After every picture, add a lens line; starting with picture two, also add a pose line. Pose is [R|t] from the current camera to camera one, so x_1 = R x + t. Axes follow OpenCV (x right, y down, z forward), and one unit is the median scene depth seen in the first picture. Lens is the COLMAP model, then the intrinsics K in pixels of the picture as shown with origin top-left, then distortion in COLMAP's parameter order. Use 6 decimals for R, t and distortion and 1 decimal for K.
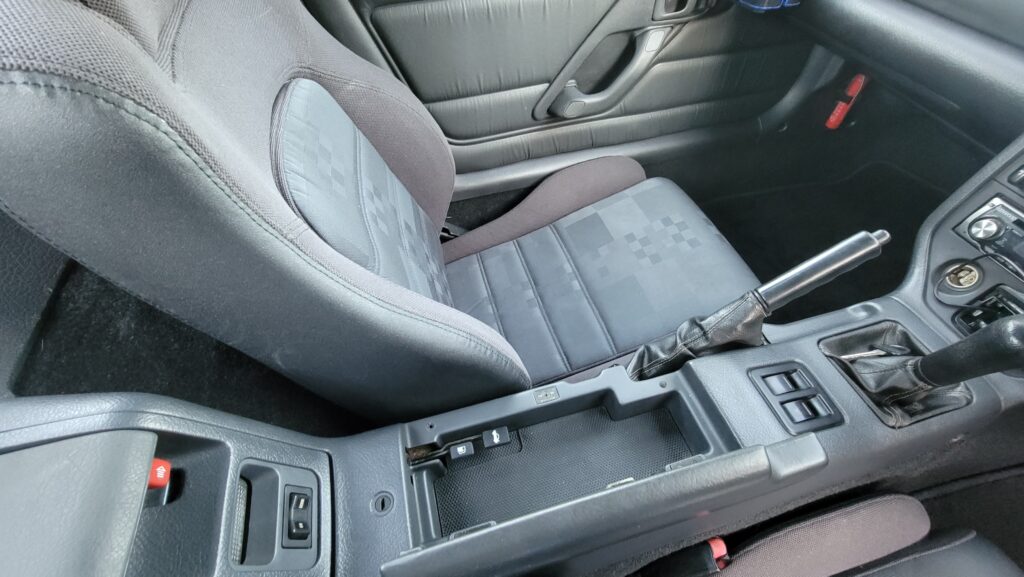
lens RADIAL K [[423.4, 0, 512.0], [0, 423.4, 288.5], [0, 0, 1]] dist [0.000210, 0.000050]
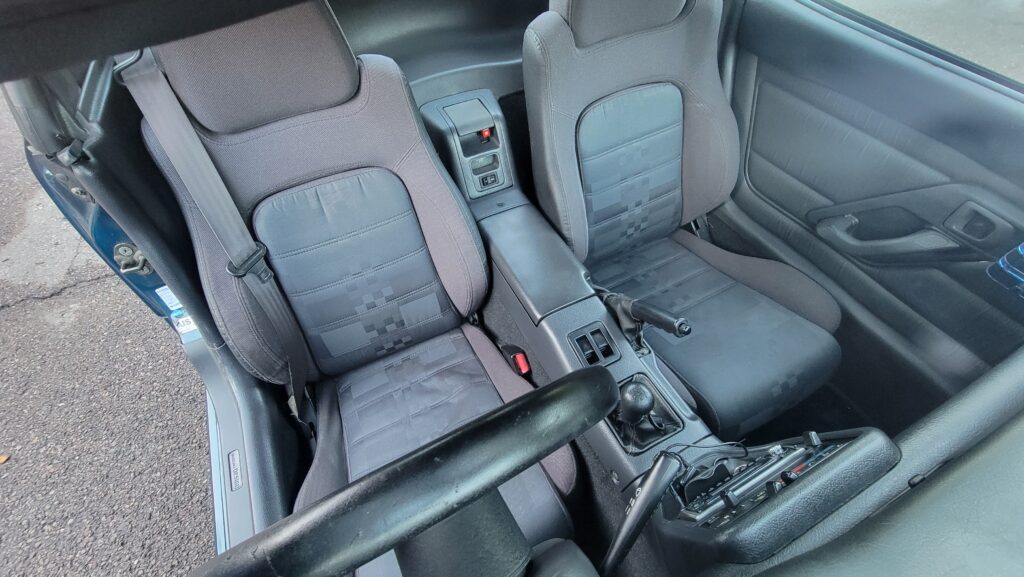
lens RADIAL K [[423.4, 0, 512.0], [0, 423.4, 288.5], [0, 0, 1]] dist [0.000210, 0.000050]
pose [[0.185349, 0.777121, -0.601439, 0.807268], [-0.747879, 0.508573, 0.426650, -0.198955], [0.637434, 0.370724, 0.675456, -0.268639]]
